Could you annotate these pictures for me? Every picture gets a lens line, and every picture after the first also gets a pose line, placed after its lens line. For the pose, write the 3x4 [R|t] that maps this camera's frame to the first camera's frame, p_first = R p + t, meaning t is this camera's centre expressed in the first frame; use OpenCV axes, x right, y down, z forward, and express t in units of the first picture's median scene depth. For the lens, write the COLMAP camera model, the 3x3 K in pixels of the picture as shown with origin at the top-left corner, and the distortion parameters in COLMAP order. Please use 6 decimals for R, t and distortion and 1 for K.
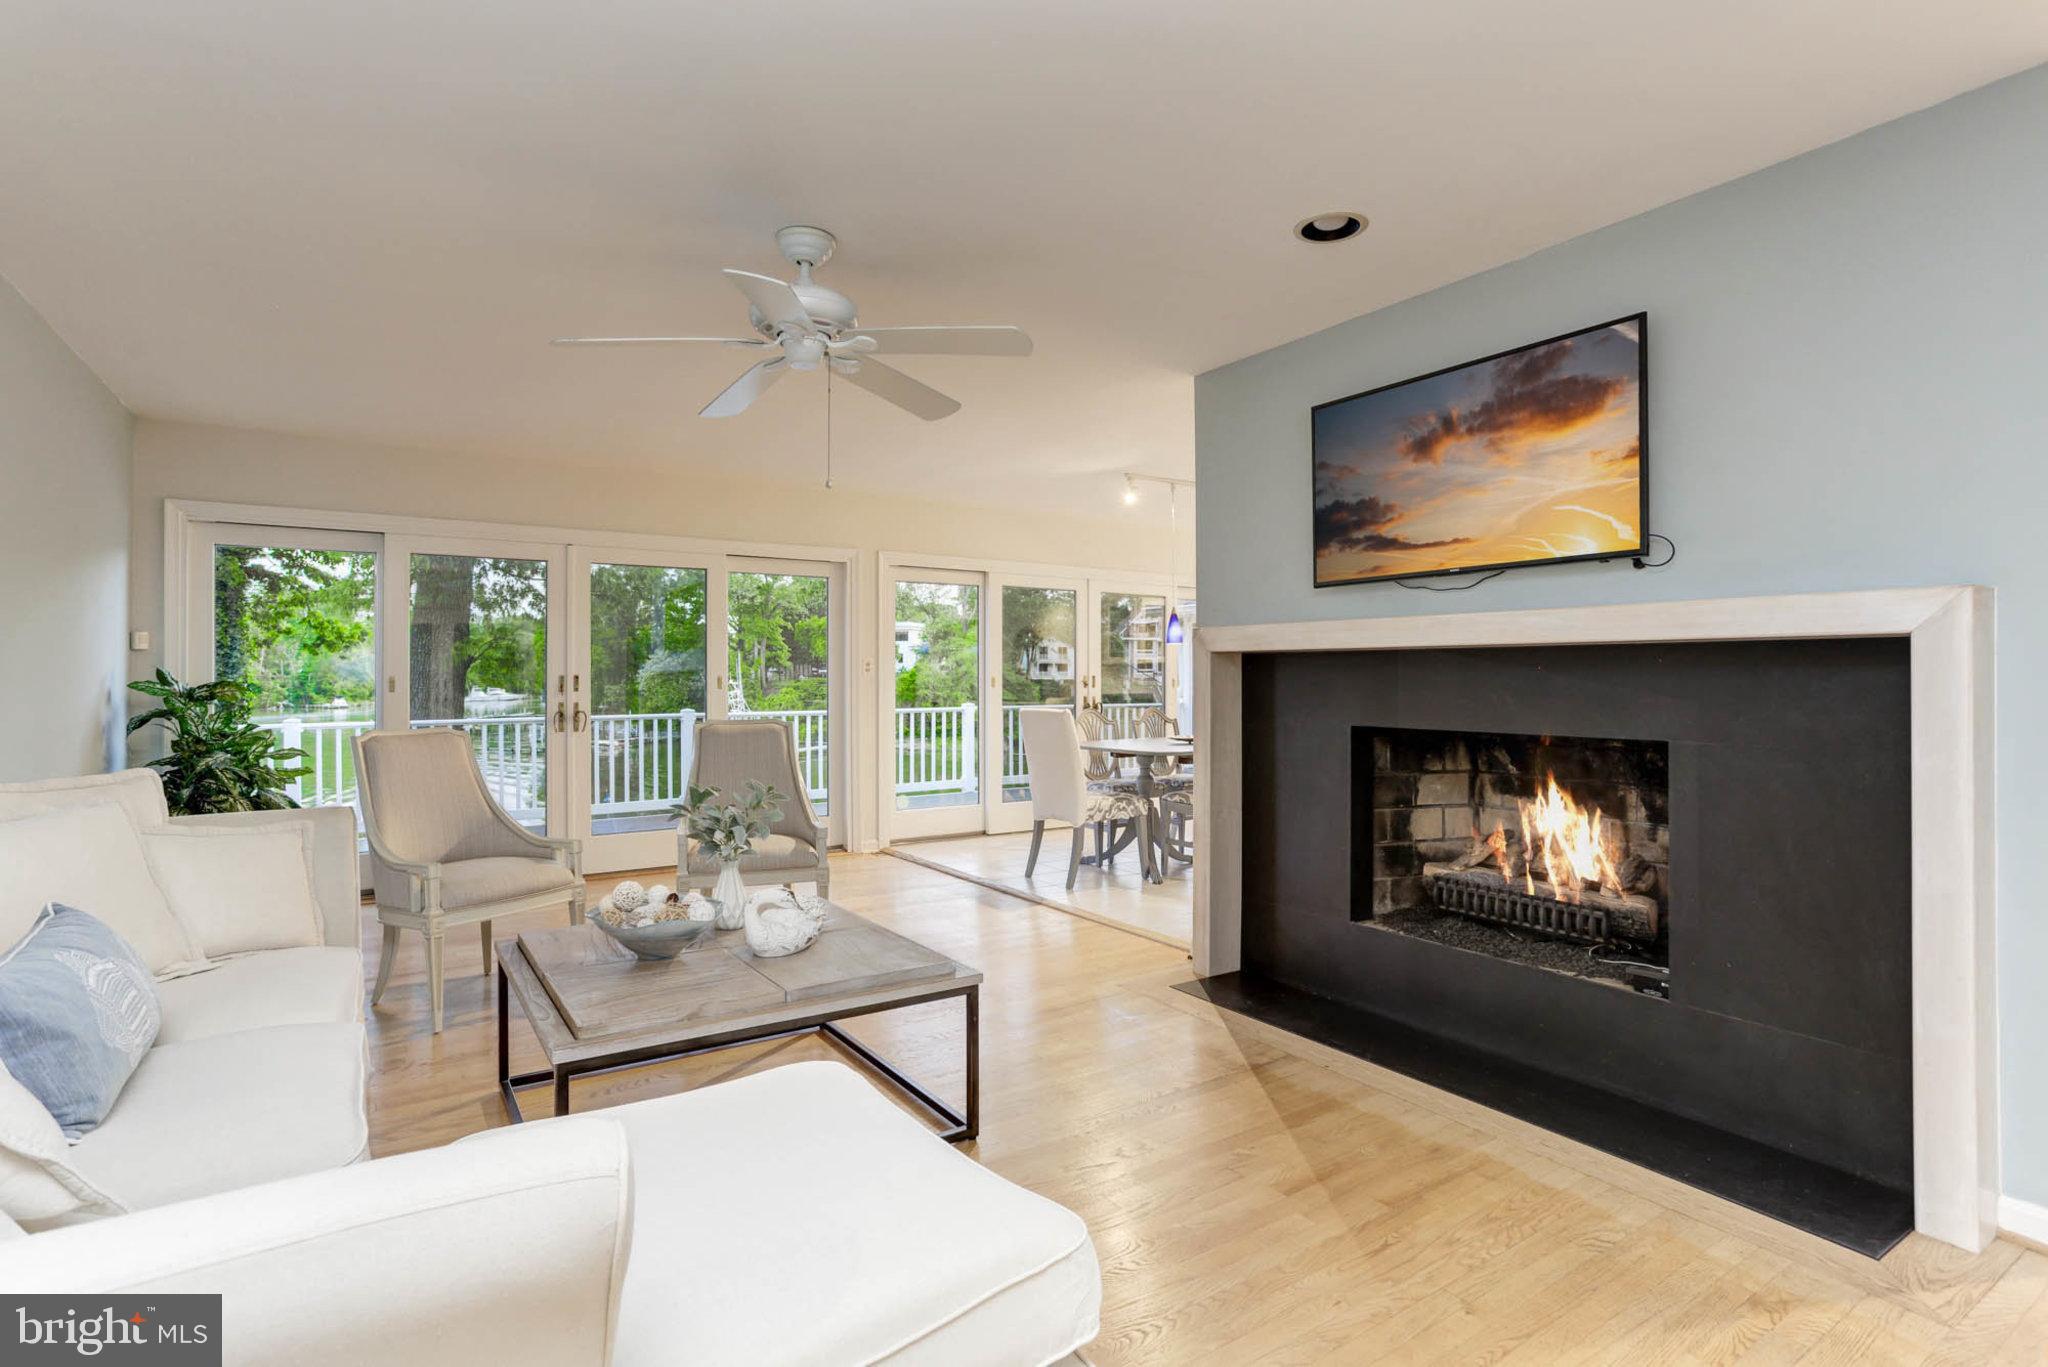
lens RADIAL K [[983.7, 0, 1034.2], [0, 983.7, 685.1], [0, 0, 1]] dist [-0.019338, 0.007747]
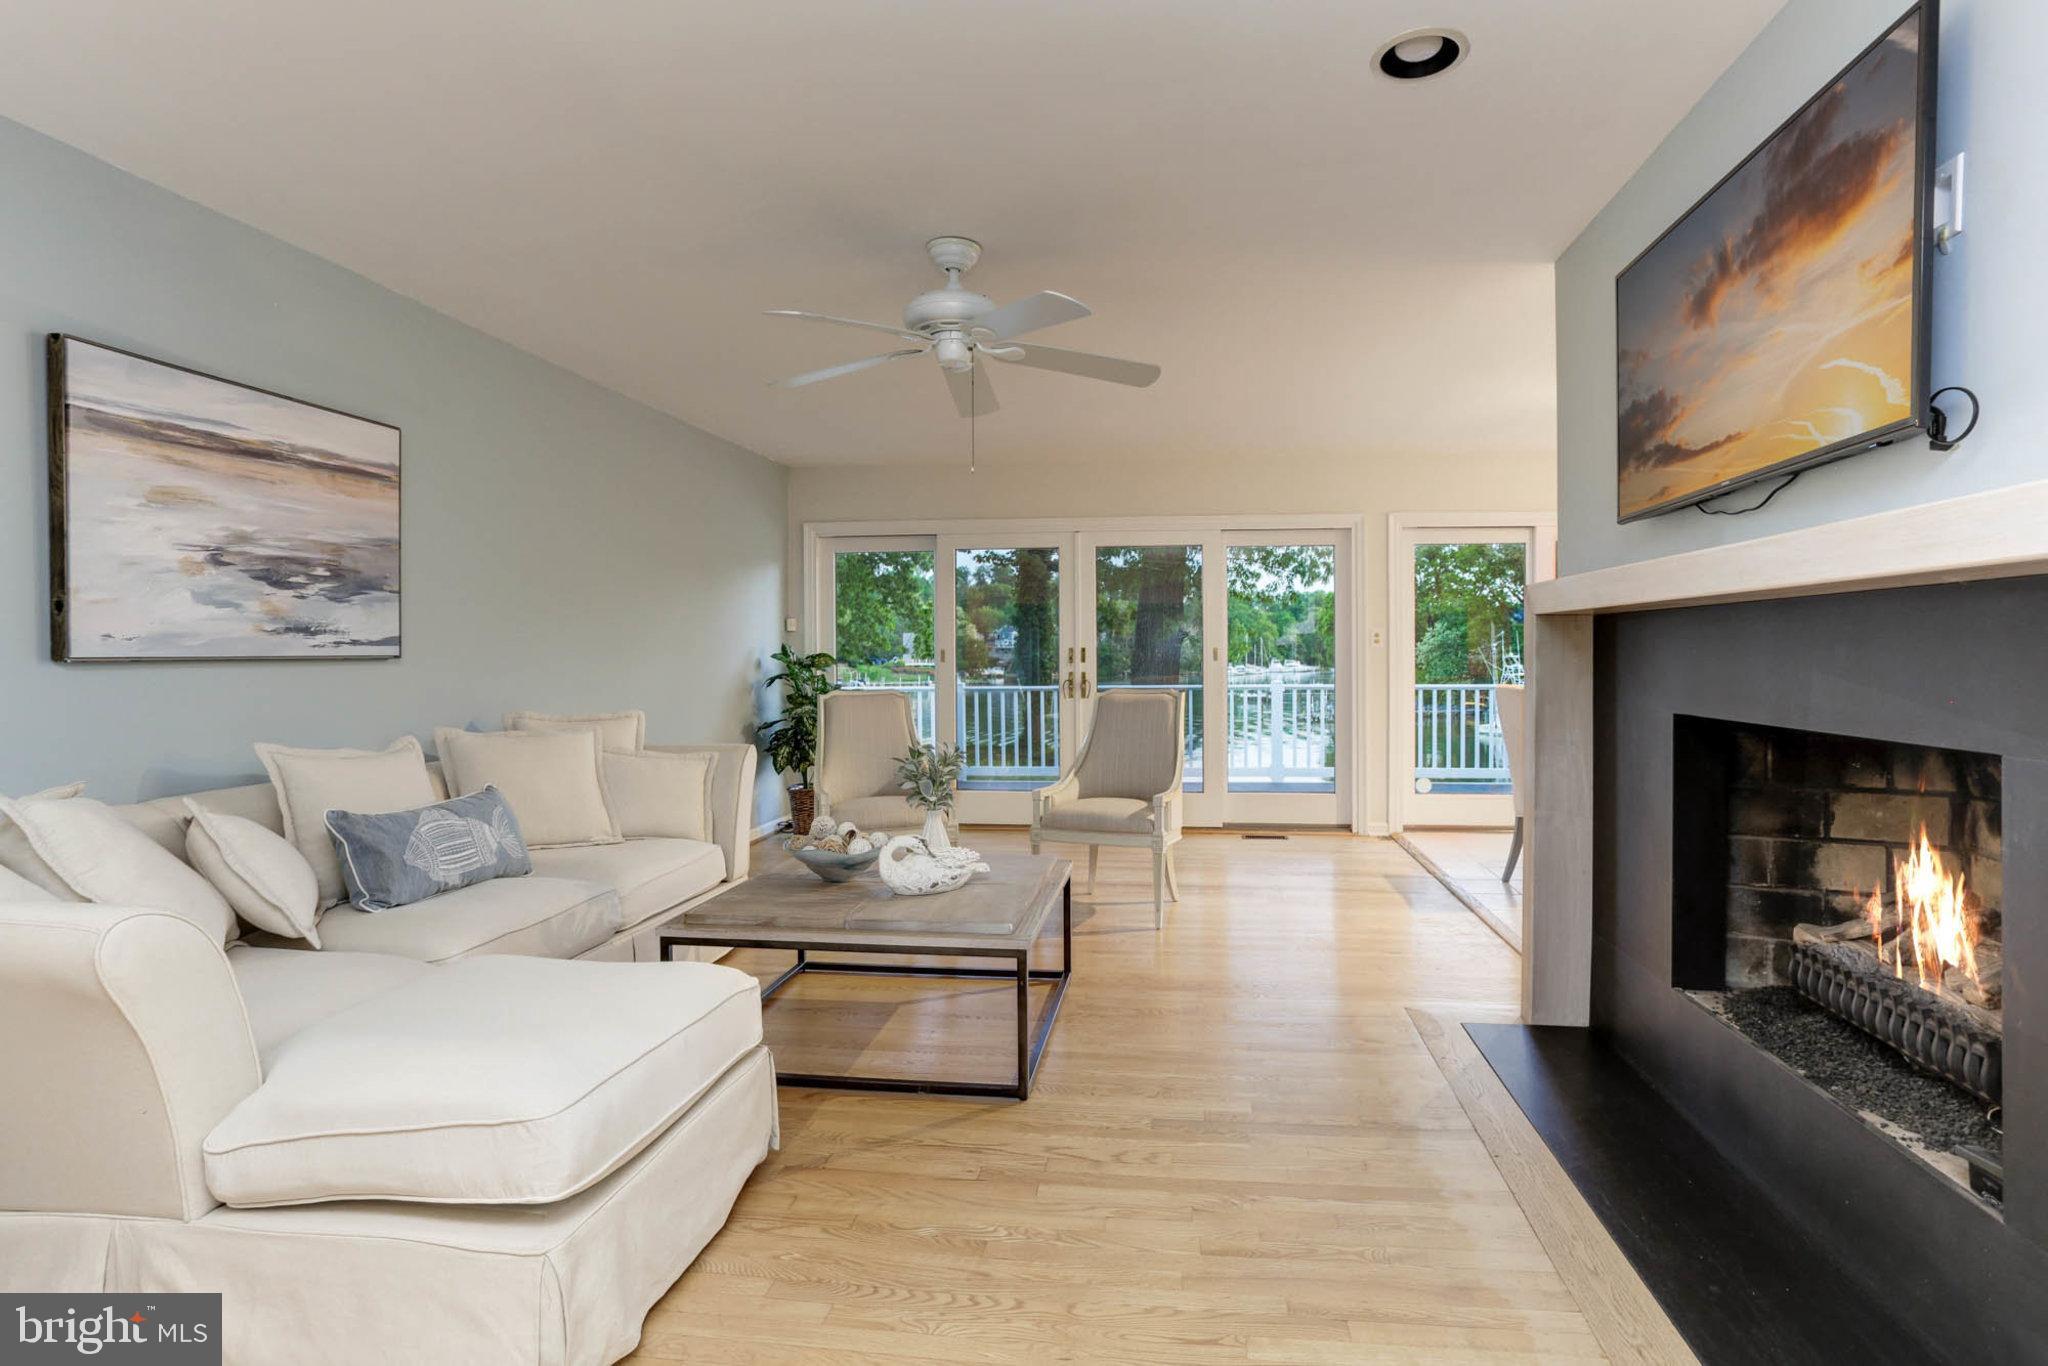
lens RADIAL K [[983.7, 0, 1049.6], [0, 983.7, 686.7], [0, 0, 1]] dist [-0.019338, 0.007747]
pose [[0.769889, 0.020164, -0.637859, 0.407229], [-0.001803, 0.999565, 0.029422, 0.001514], [0.638175, -0.021502, 0.769591, 0.159126]]
